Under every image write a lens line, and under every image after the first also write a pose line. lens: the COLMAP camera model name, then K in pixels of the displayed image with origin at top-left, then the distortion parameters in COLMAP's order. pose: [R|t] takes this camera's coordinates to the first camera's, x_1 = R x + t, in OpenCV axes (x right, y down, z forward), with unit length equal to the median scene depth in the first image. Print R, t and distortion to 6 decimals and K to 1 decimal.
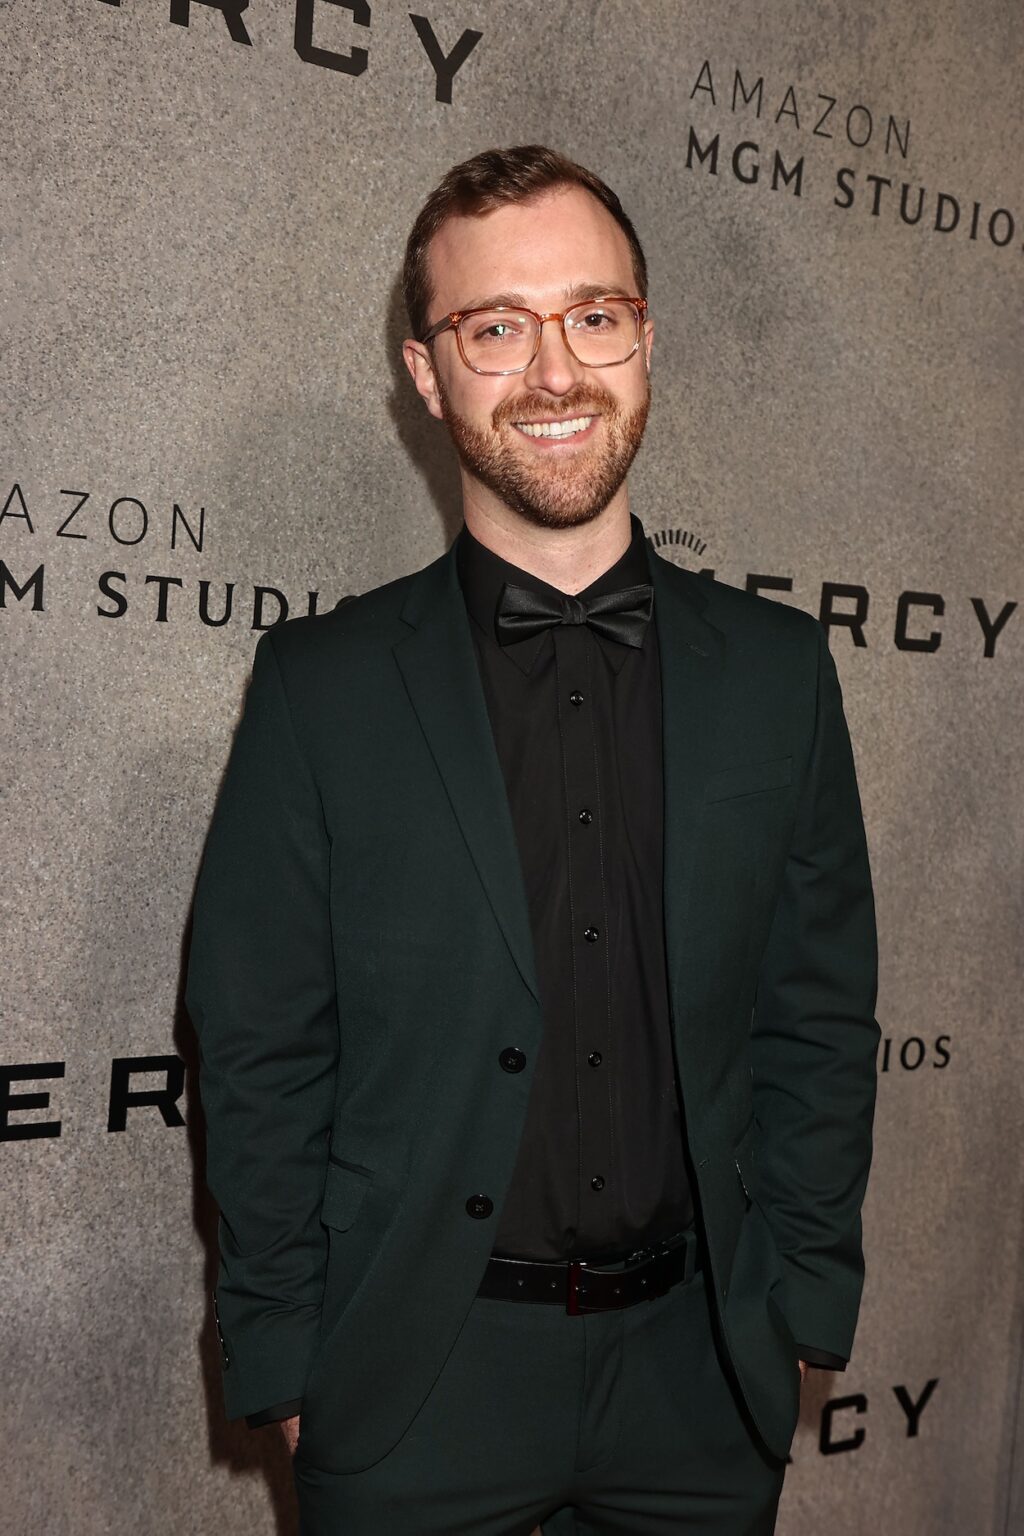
lens RADIAL K [[1922.8, 0, 541.7], [0, 1922.8, 845.4], [0, 0, 1]] dist [0.116115, 0.000000]
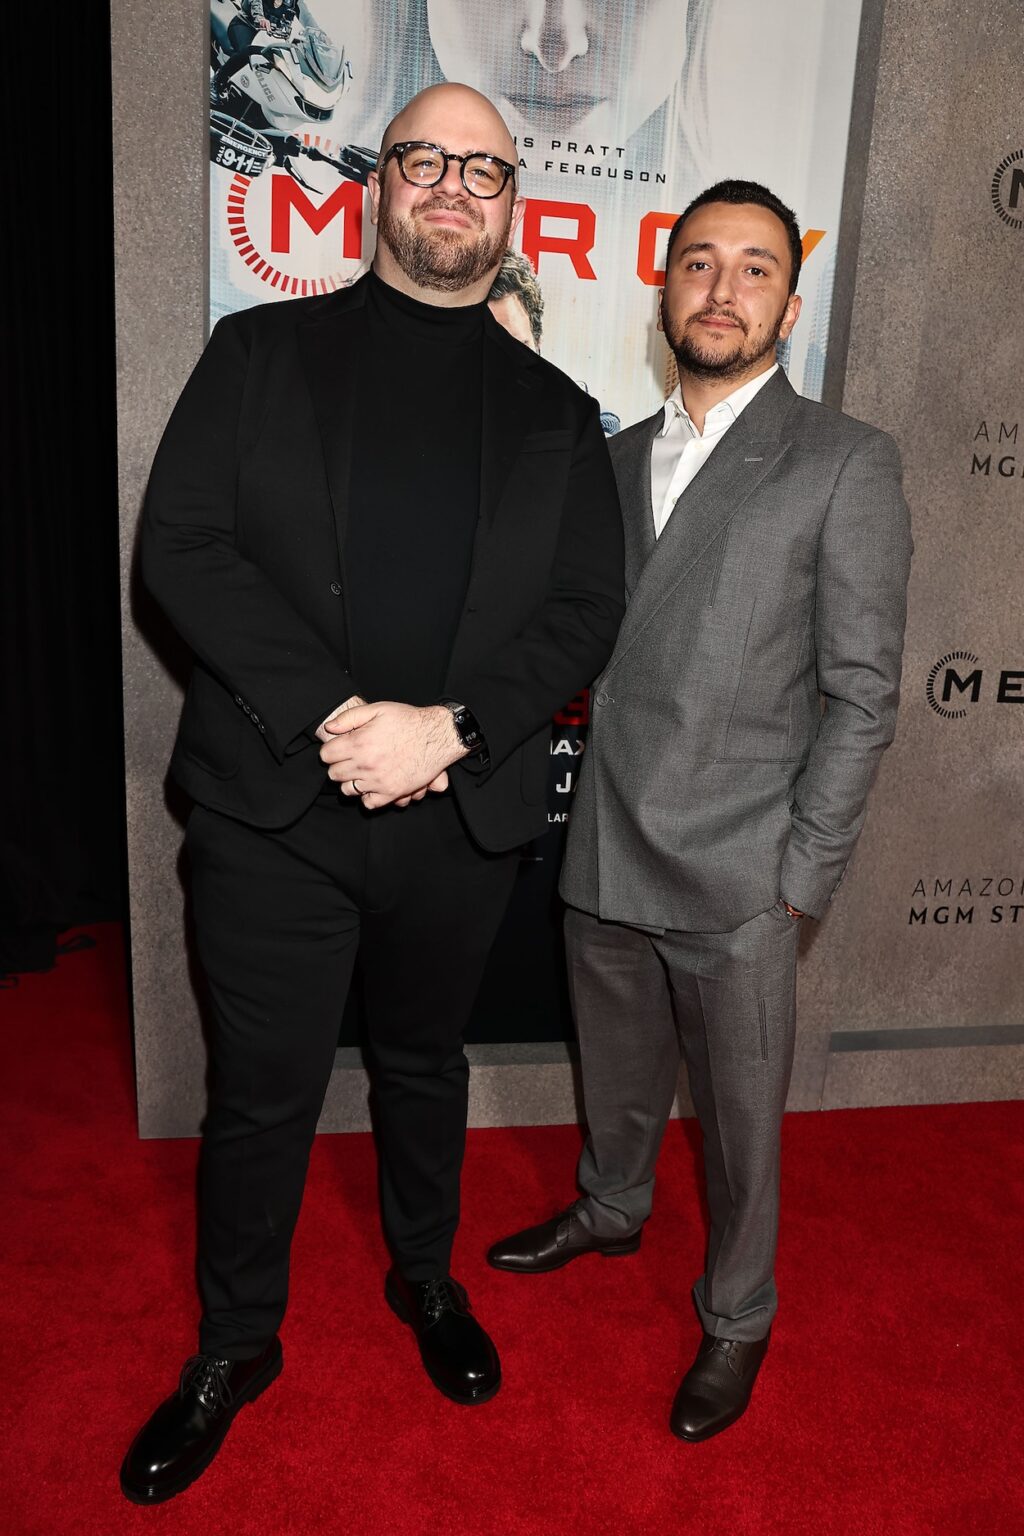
lens RADIAL K [[1083.7, 0, 513.1], [0, 1083.7, 777.6], [0, 0, 1]] dist [-0.066471, 0.035024]
pose [[0.899907, 0.068258, -0.430707, -0.225382], [-0.020083, 0.993113, 0.115429, 0.094860], [0.435619, -0.095225, 0.895080, -0.437187]]
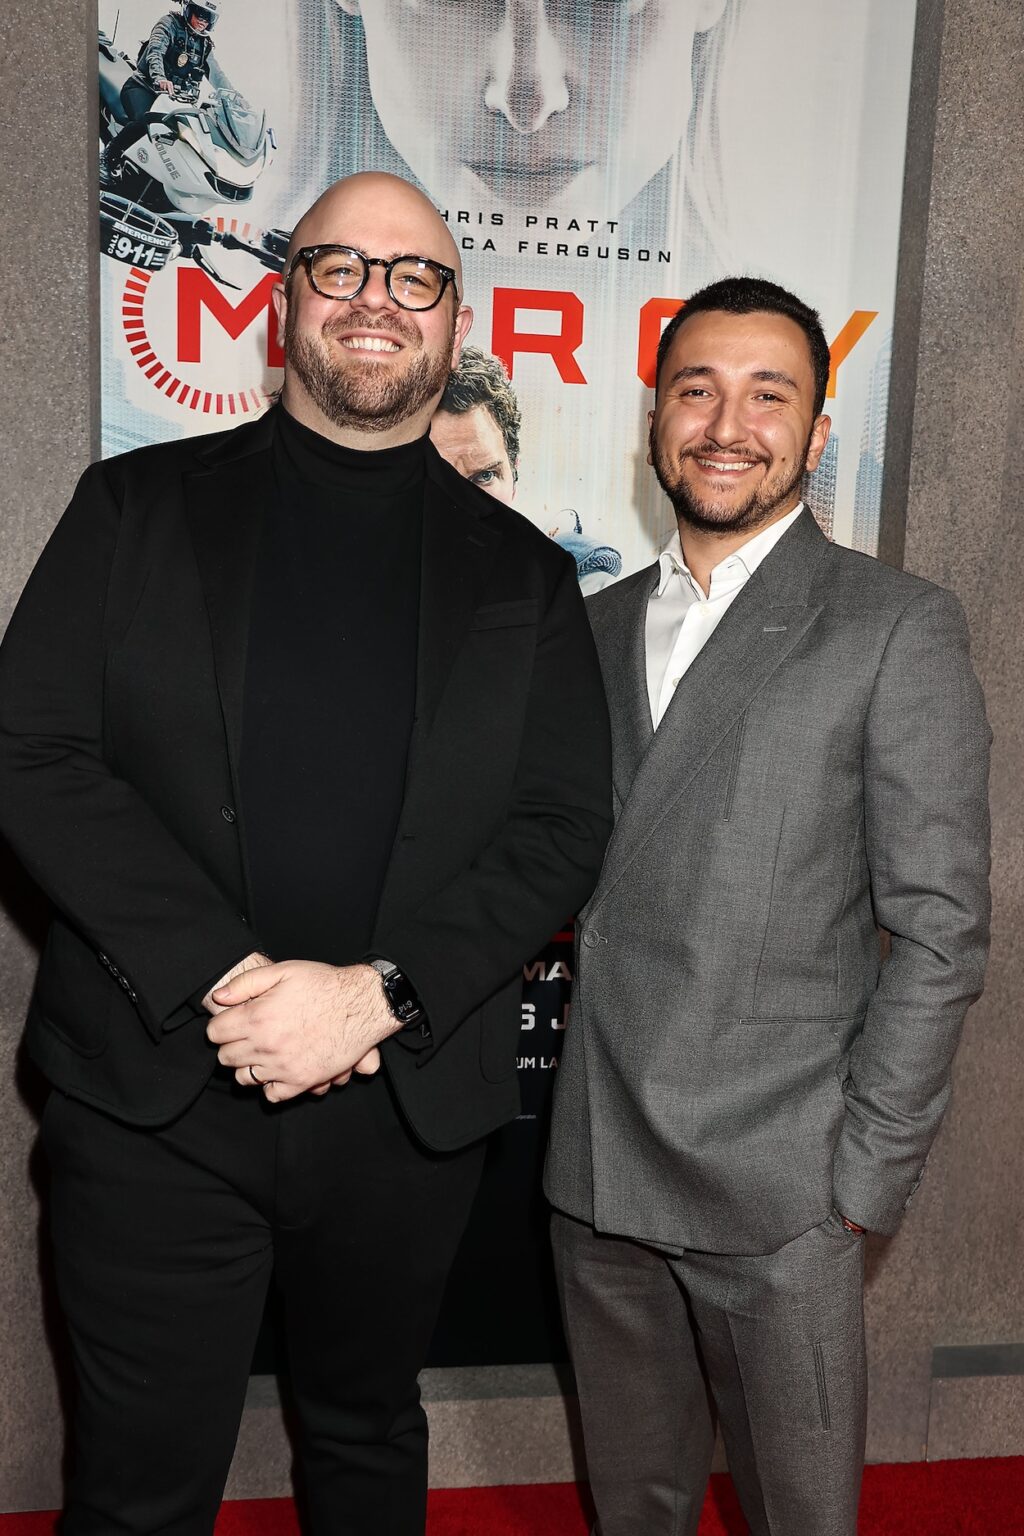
lens RADIAL K [[1355.8, 0, 488.4], [0, 1355.8, 812.6], [0, 0, 1]] dist [-0.010419, 0.044301]
pose [[0.886043, 0.006759, -0.463554, -0.212218], [-0.001932, 0.999939, 0.010886, 0.052578], [0.463599, -0.008750, 0.886002, -0.391470]]
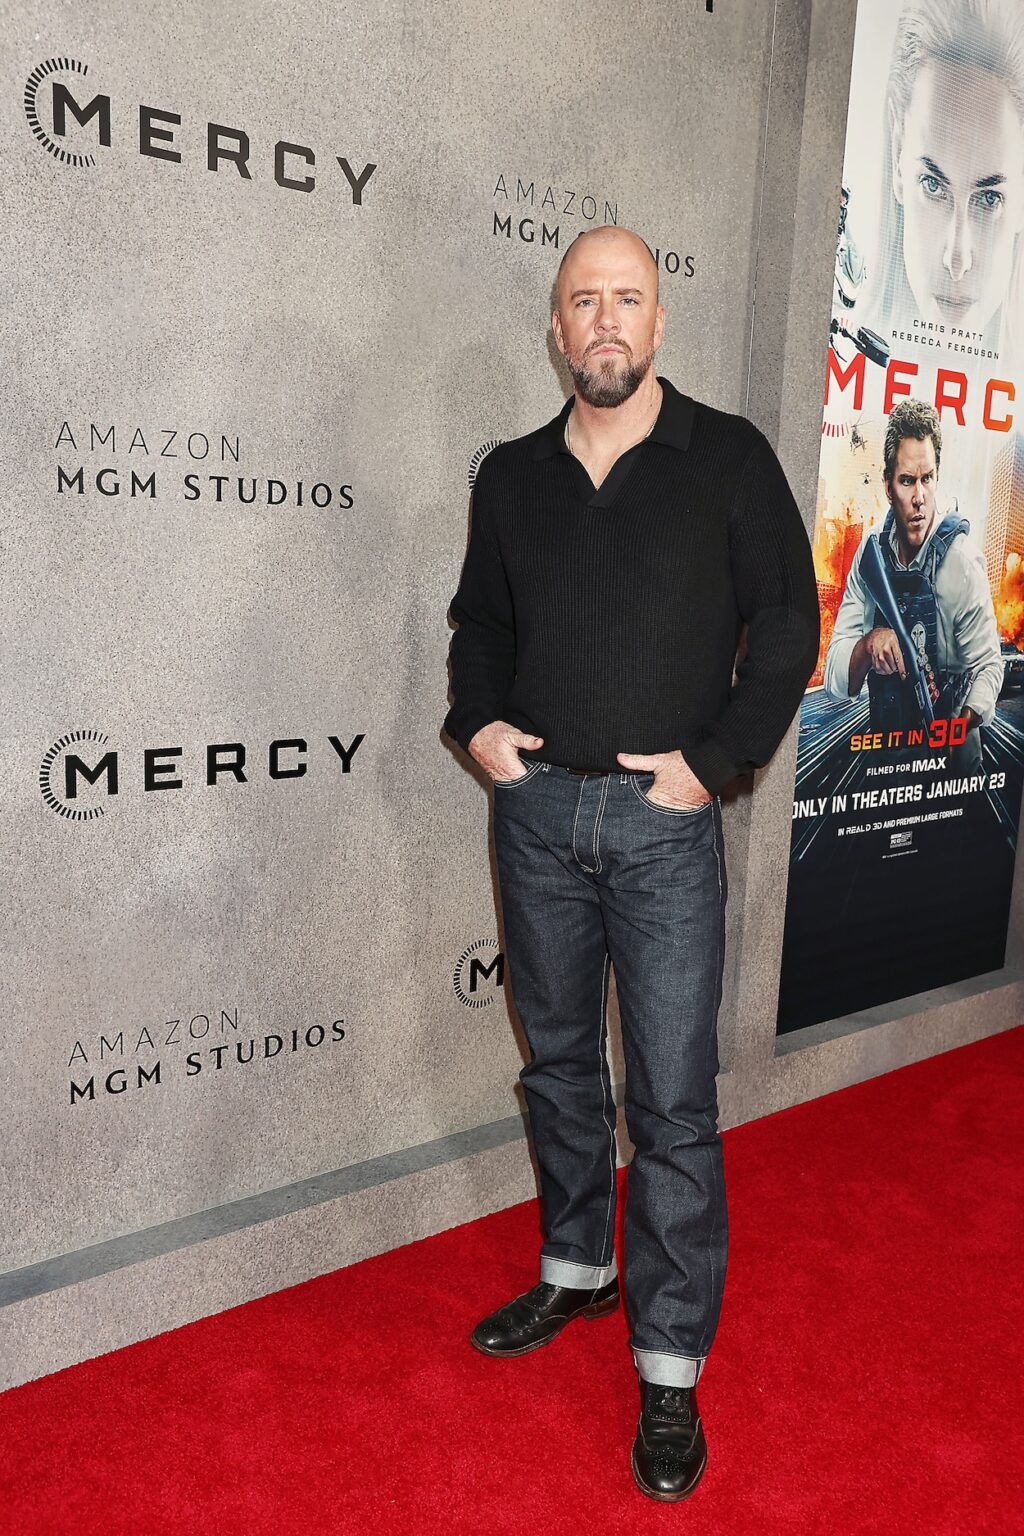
lens RADIAL K [[1335.2, 0, 515.3], [0, 1335.2, 774.5], [0, 0, 1]] dist [-0.012239, 0.036734]
pose [[0.995492, -0.056307, 0.076323, -0.028228], [0.050348, 0.995691, 0.077875, 0.051343], [-0.080379, -0.073681, 0.994037, -0.260768]]
